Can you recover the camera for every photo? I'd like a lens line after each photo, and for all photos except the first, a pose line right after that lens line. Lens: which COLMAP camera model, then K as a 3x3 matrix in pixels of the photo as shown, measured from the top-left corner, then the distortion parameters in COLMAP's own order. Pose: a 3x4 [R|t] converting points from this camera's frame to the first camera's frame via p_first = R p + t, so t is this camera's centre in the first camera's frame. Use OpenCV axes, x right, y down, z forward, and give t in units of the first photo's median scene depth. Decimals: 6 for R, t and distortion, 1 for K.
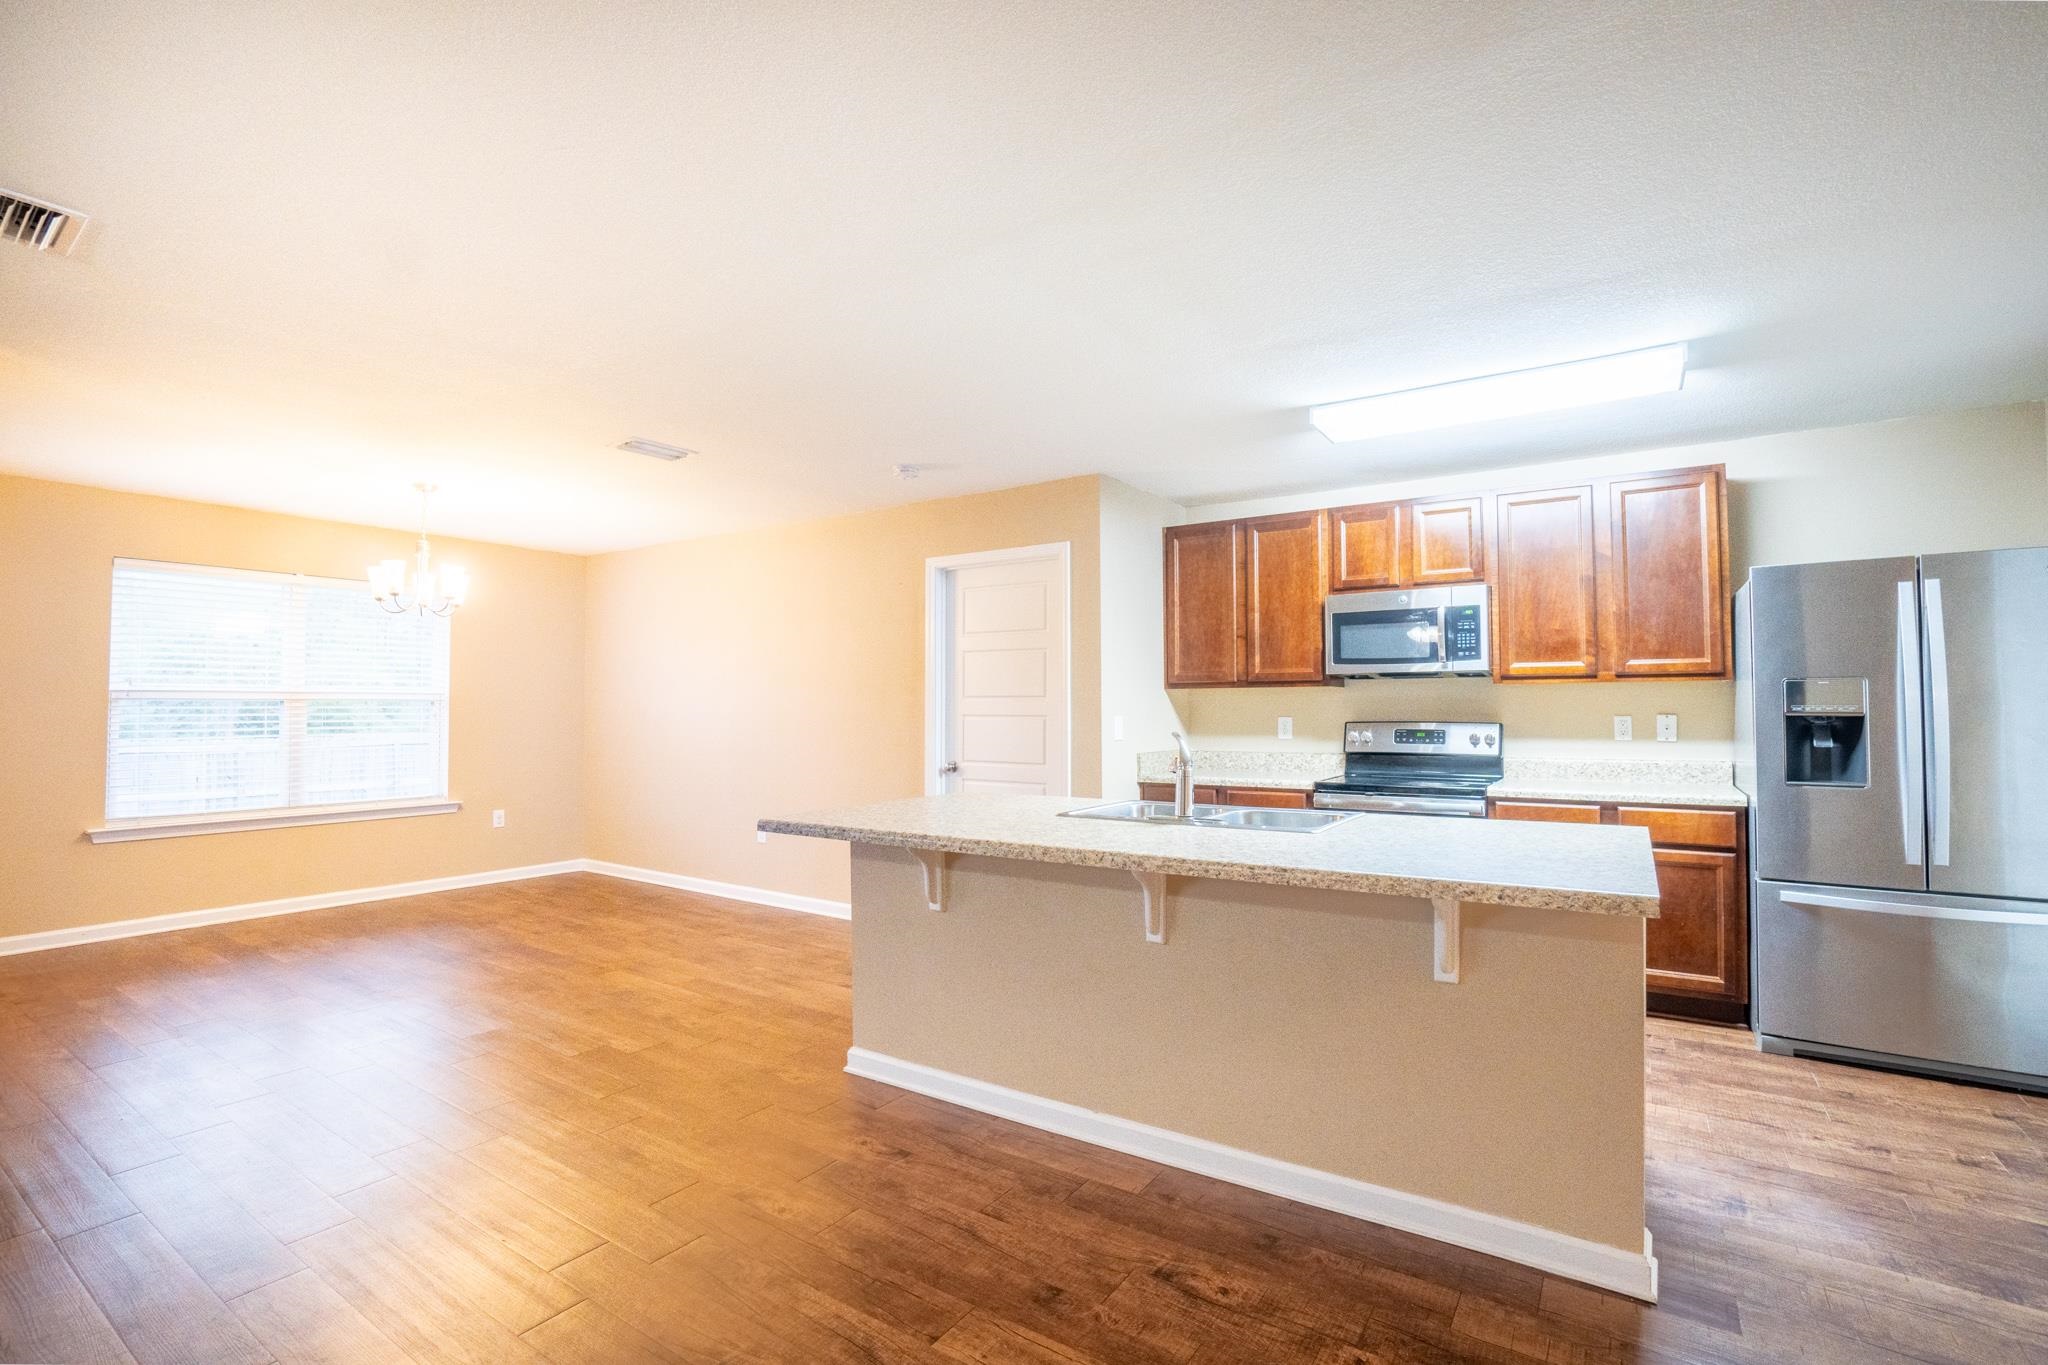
lens RADIAL K [[927.5, 0, 999.5], [0, 927.5, 679.1], [0, 0, 1]] dist [-0.061998, 0.020312]
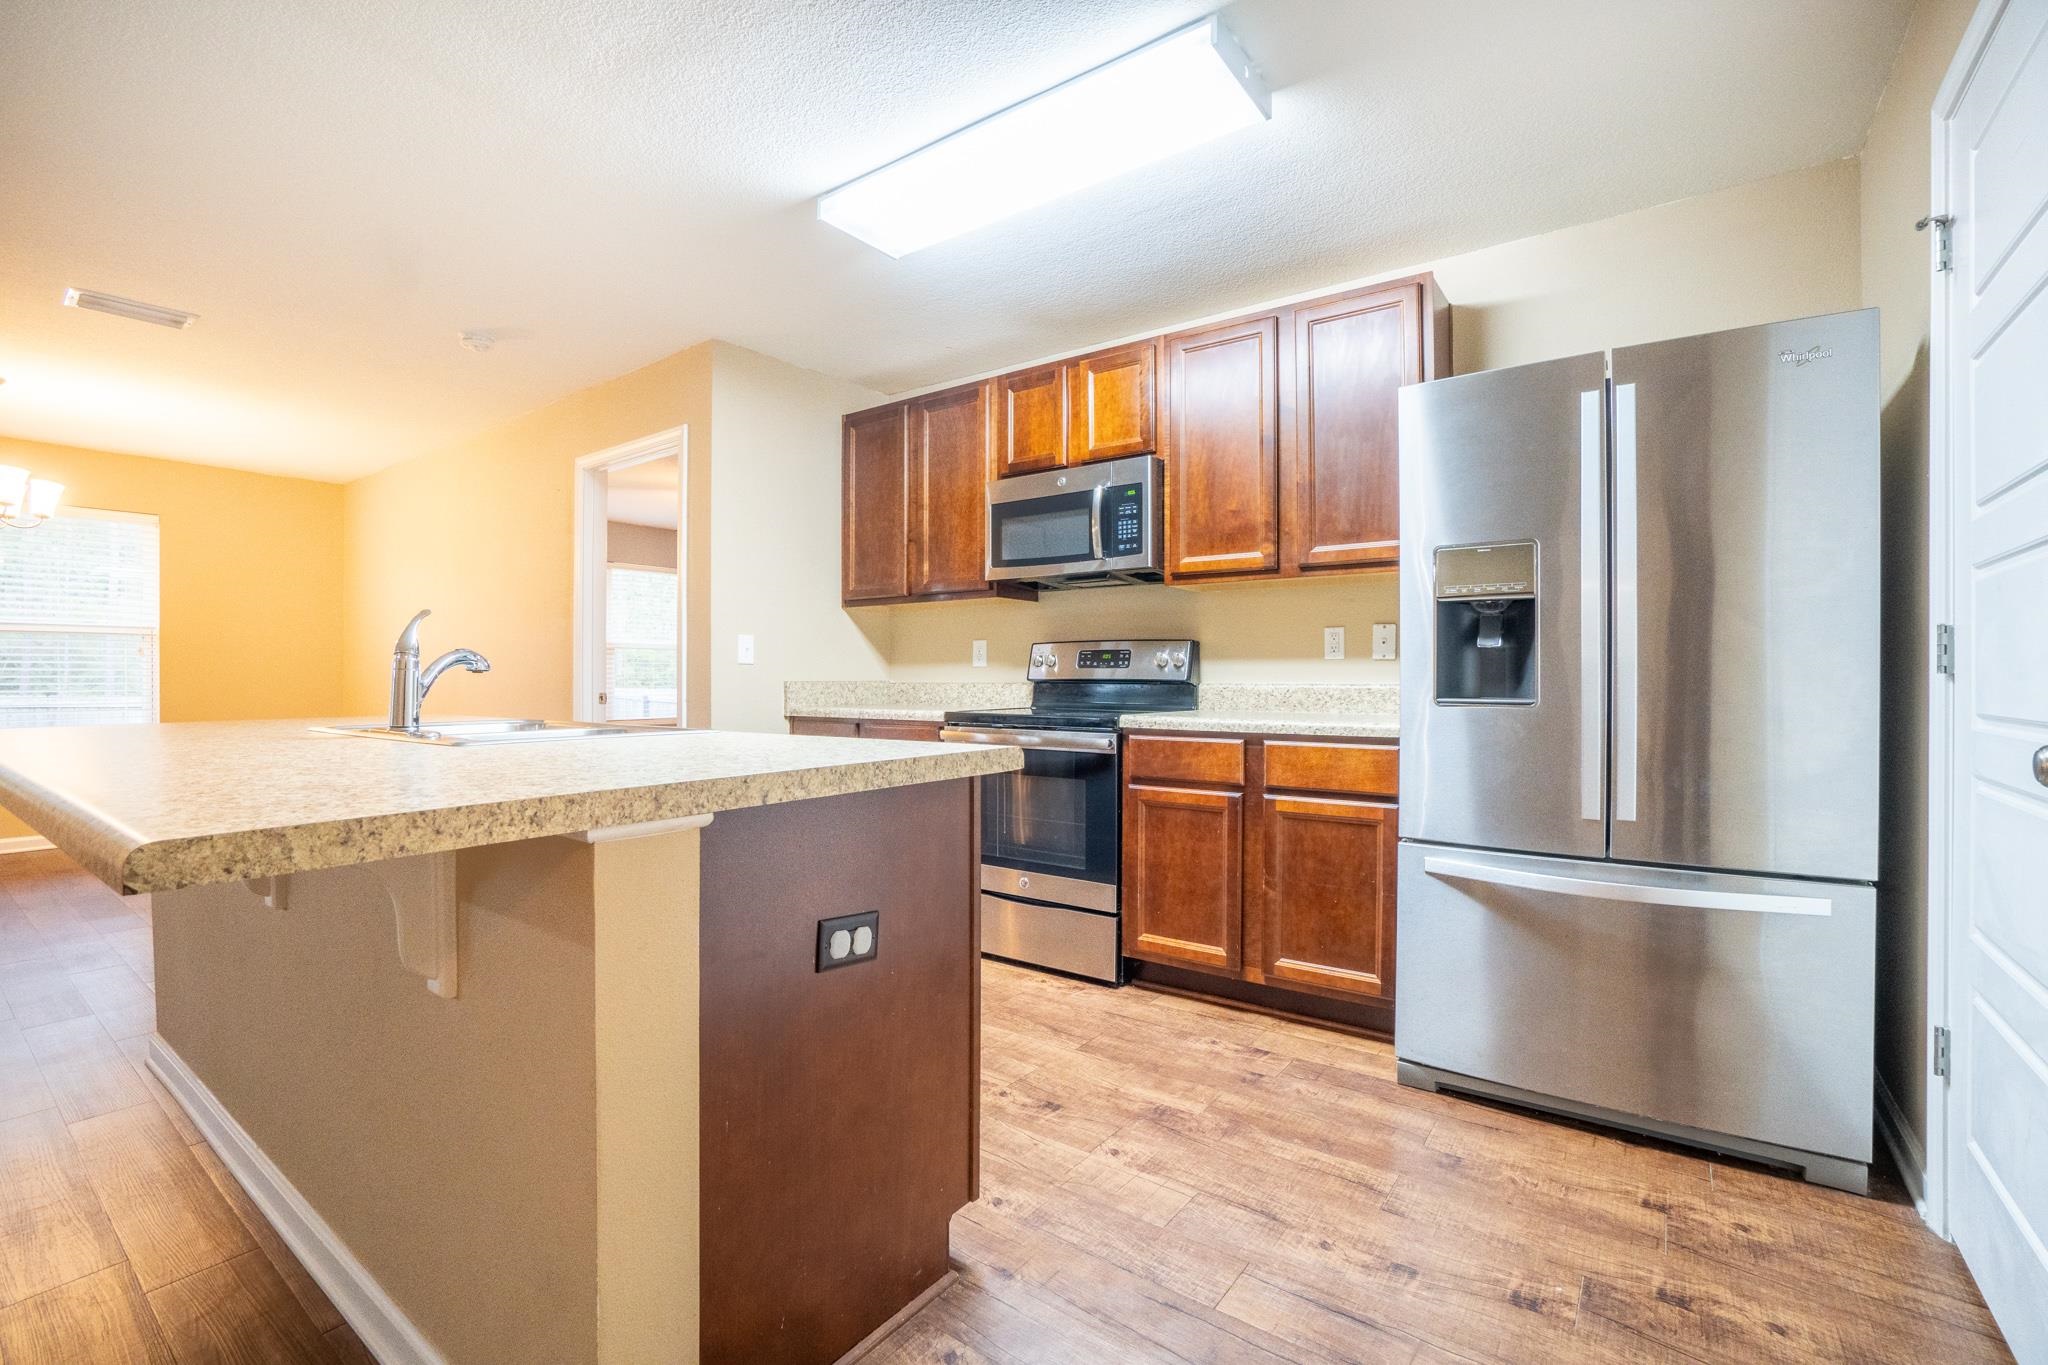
lens RADIAL K [[886.1, 0, 1024.0], [0, 886.1, 682.5], [0, 0, 1]] dist [-0.060751, 0.018312]
pose [[0.999147, 0.001032, -0.041271, 0.456609], [0.000485, 0.999325, 0.036726, 0.059843], [0.041281, -0.036715, 0.998473, 0.245780]]
